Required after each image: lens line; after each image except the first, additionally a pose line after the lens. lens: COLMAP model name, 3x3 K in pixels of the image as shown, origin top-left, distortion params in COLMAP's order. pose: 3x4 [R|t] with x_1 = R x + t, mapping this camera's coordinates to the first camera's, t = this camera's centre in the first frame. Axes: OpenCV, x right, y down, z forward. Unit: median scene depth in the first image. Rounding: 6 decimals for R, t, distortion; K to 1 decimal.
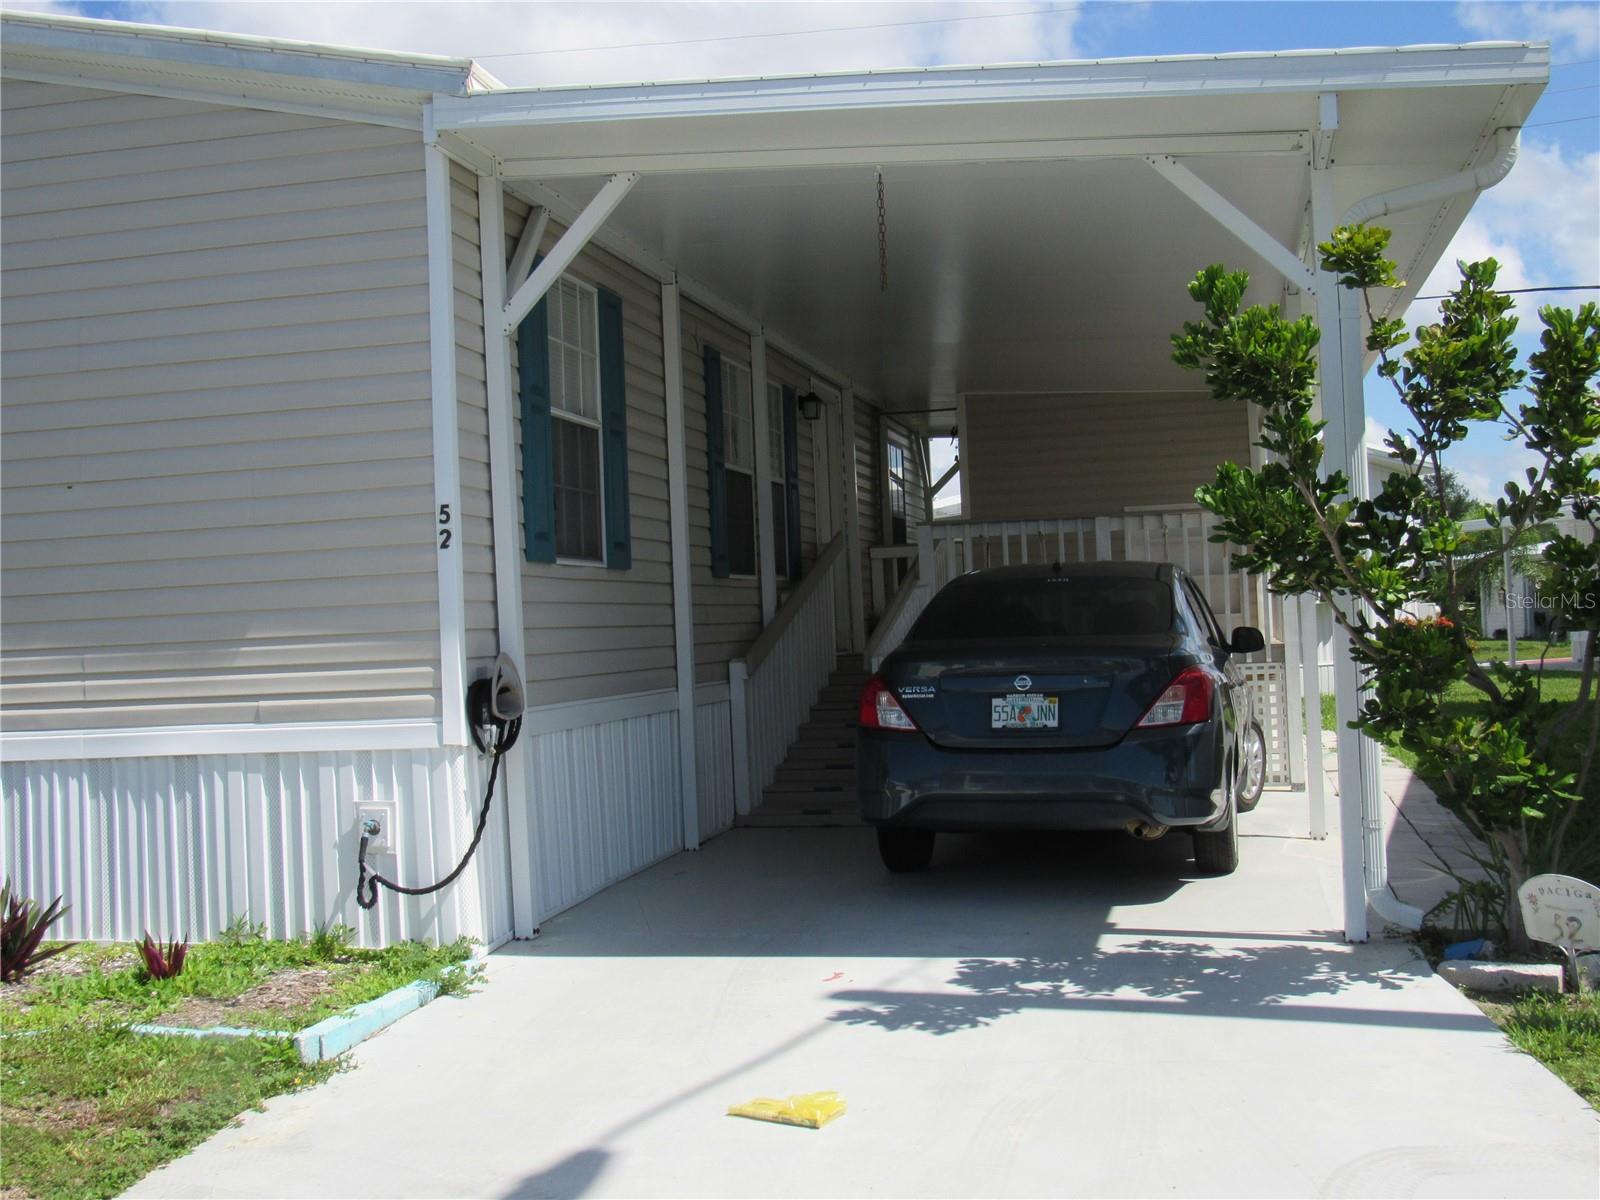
lens RADIAL K [[1822.5, 0, 794.0], [0, 1822.5, 591.8], [0, 0, 1]] dist [-0.042605, 0.000000]
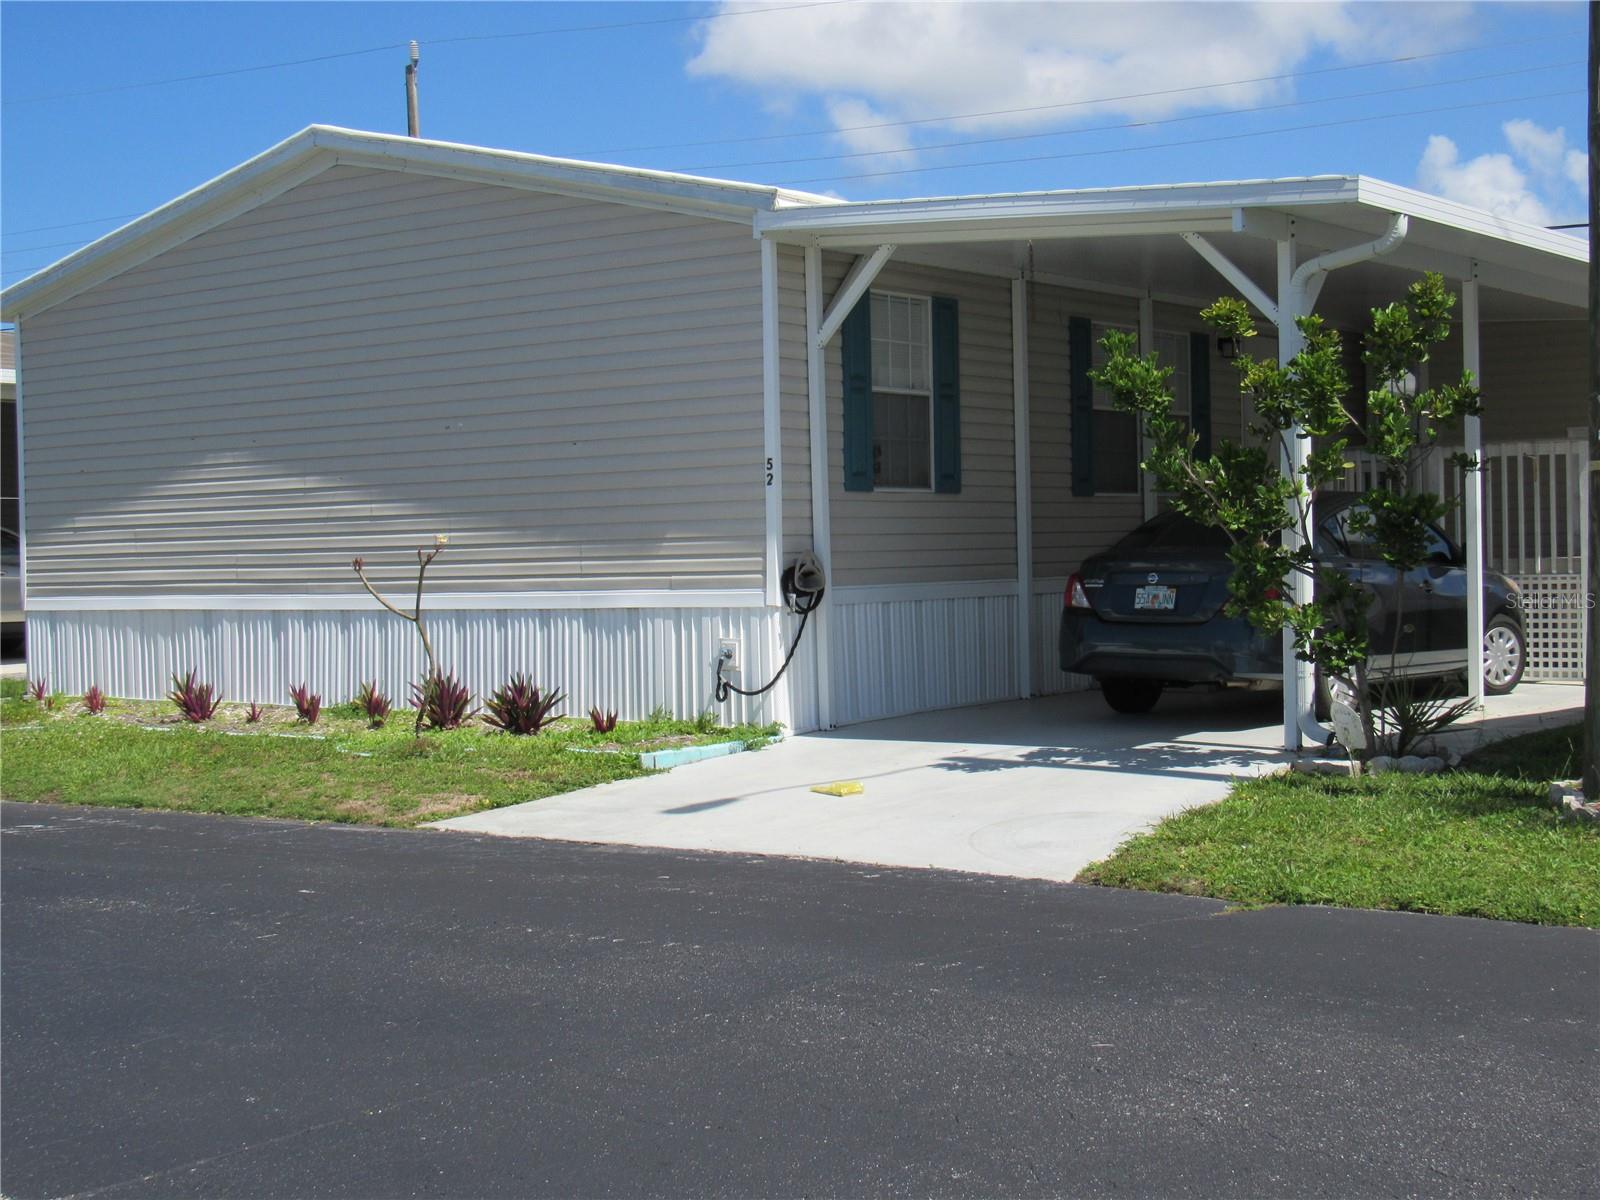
lens RADIAL K [[2299.9, 0, 806.6], [0, 2299.9, 597.4], [0, 0, 1]] dist [-0.066730, 0.000000]
pose [[0.916143, 0.030130, -0.399718, 0.656846], [-0.008657, 0.998426, 0.055418, -0.037203], [0.400758, -0.047311, 0.914962, -0.865432]]
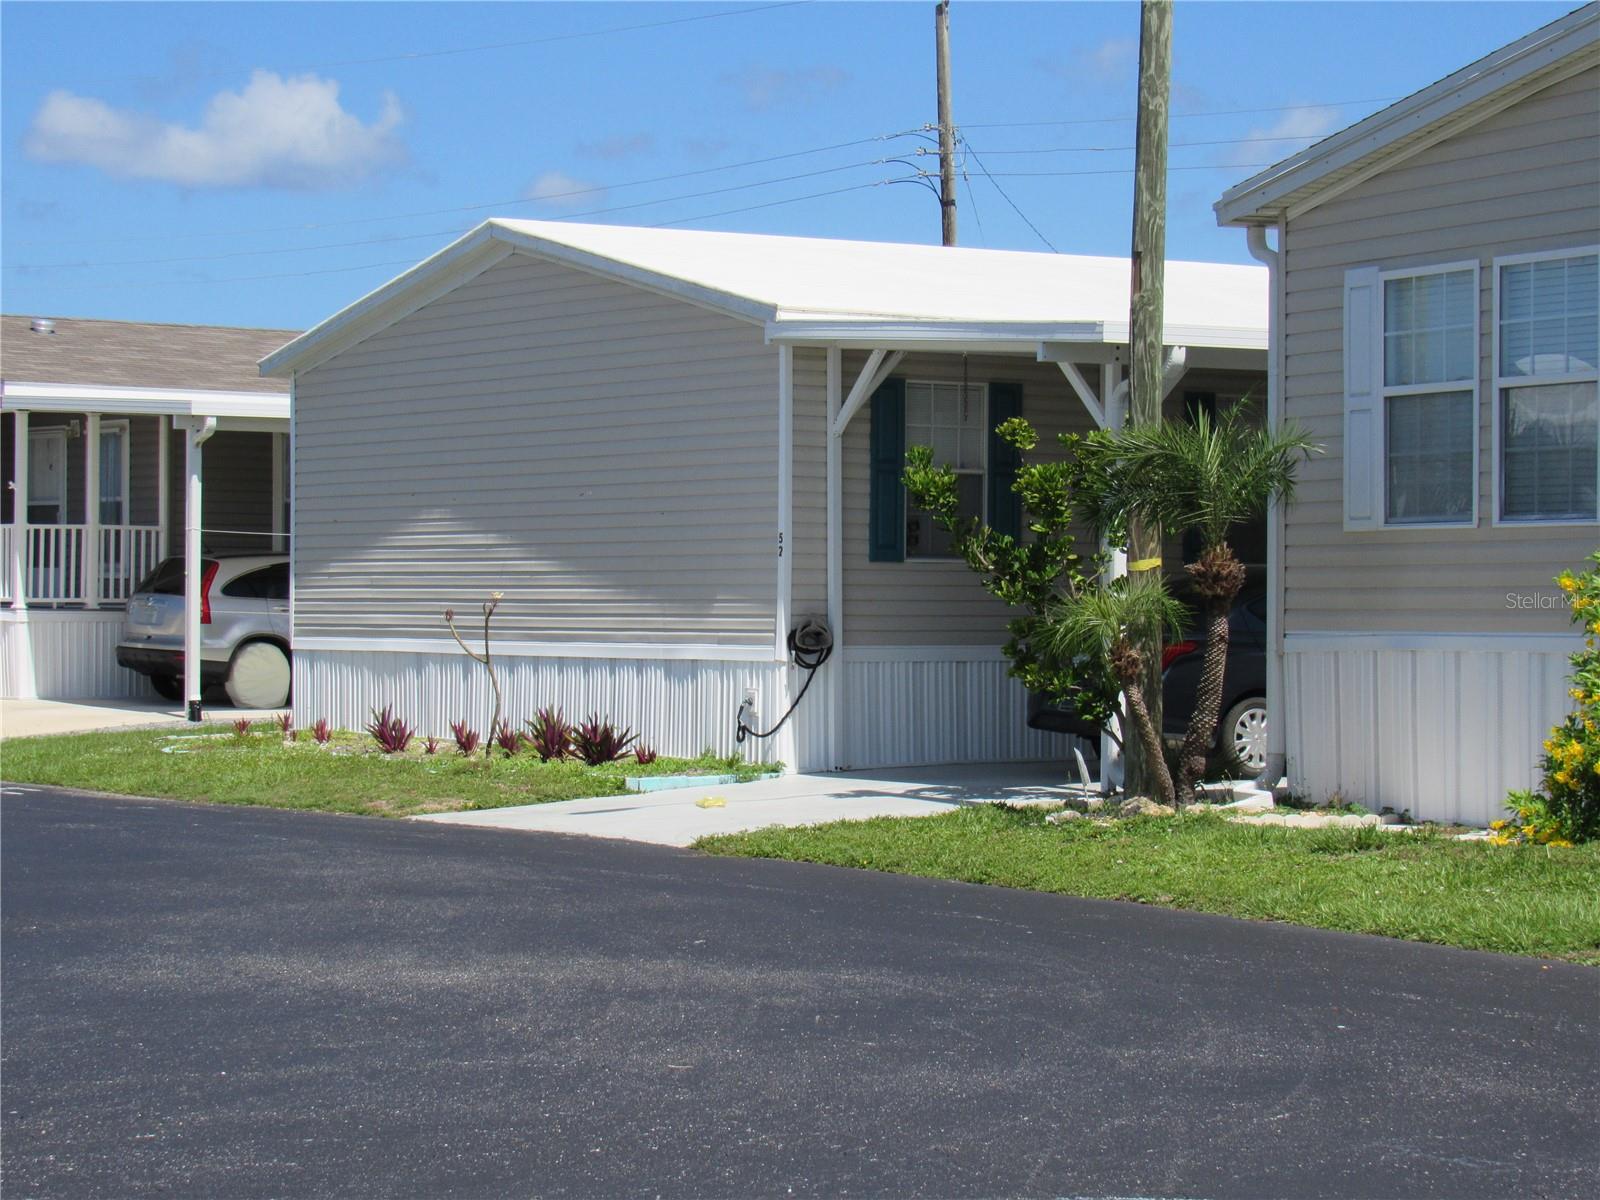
lens RADIAL K [[3956.7, 0, 798.2], [0, 3956.7, 599.5], [0, 0, 1]] dist [0.006276, 0.000000]
pose [[0.725320, 0.044761, -0.686955, 2.605899], [-0.021242, 0.998864, 0.042656, -0.151962], [0.688084, -0.016347, 0.725447, -1.936675]]
